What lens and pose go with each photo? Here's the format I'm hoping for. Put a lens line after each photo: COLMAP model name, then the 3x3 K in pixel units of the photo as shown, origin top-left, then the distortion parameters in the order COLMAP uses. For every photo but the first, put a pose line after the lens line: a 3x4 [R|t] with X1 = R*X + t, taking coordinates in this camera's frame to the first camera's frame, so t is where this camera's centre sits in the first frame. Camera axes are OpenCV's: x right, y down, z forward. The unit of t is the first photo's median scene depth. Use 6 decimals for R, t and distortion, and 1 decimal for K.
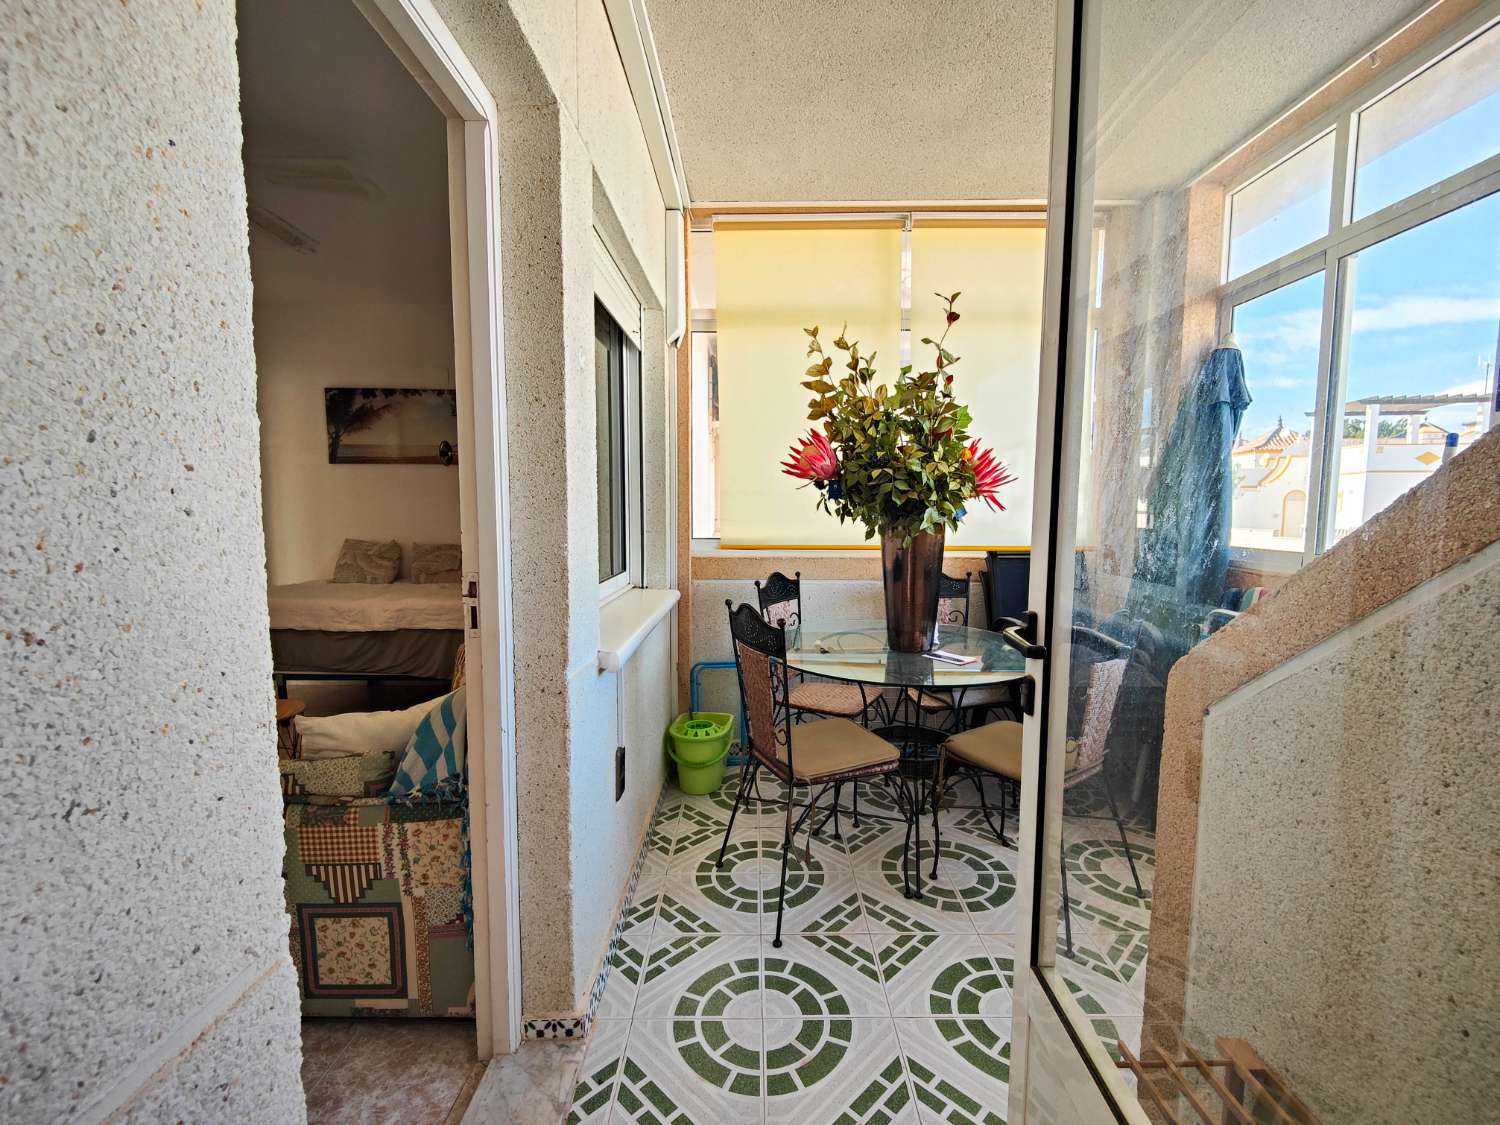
lens RADIAL K [[655.6, 0, 766.9], [0, 655.6, 561.2], [0, 0, 1]] dist [0.010879, -0.009517]
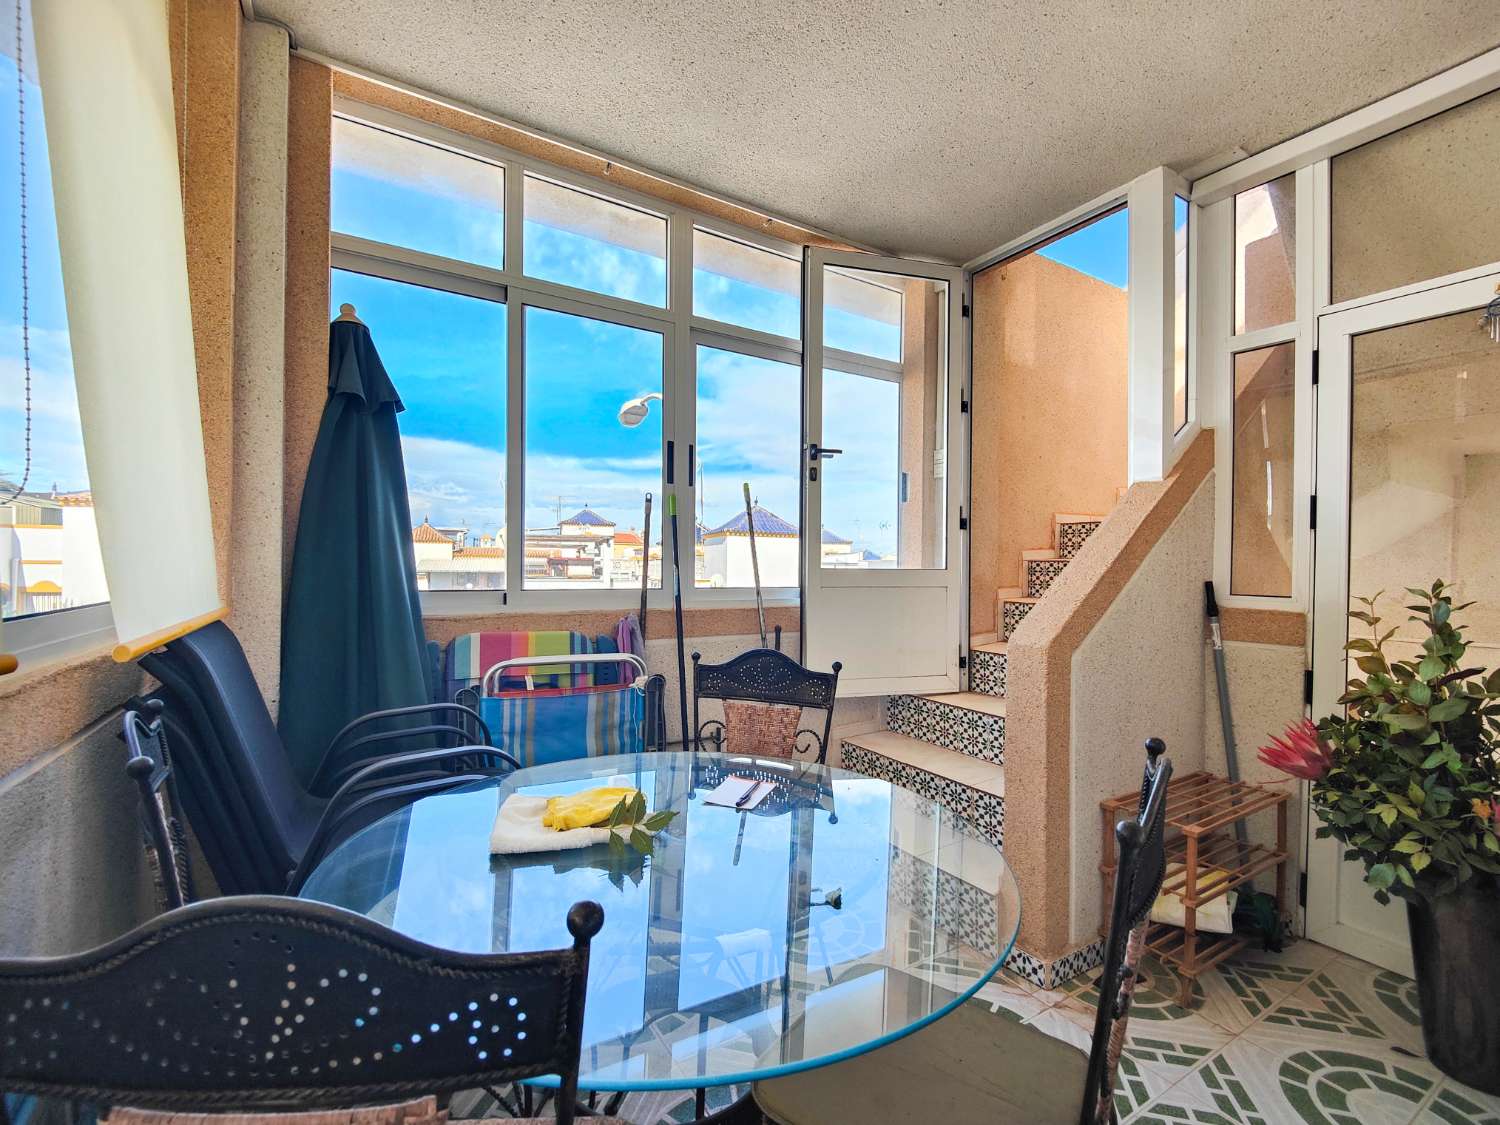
lens RADIAL K [[655.6, 0, 751.7], [0, 655.6, 572.0], [0, 0, 1]] dist [0.010879, -0.009517]
pose [[-0.504650, -0.014993, 0.863194, -0.204805], [0.059338, 0.996882, 0.052006, -0.069399], [-0.861282, 0.077465, -0.502187, 1.193955]]
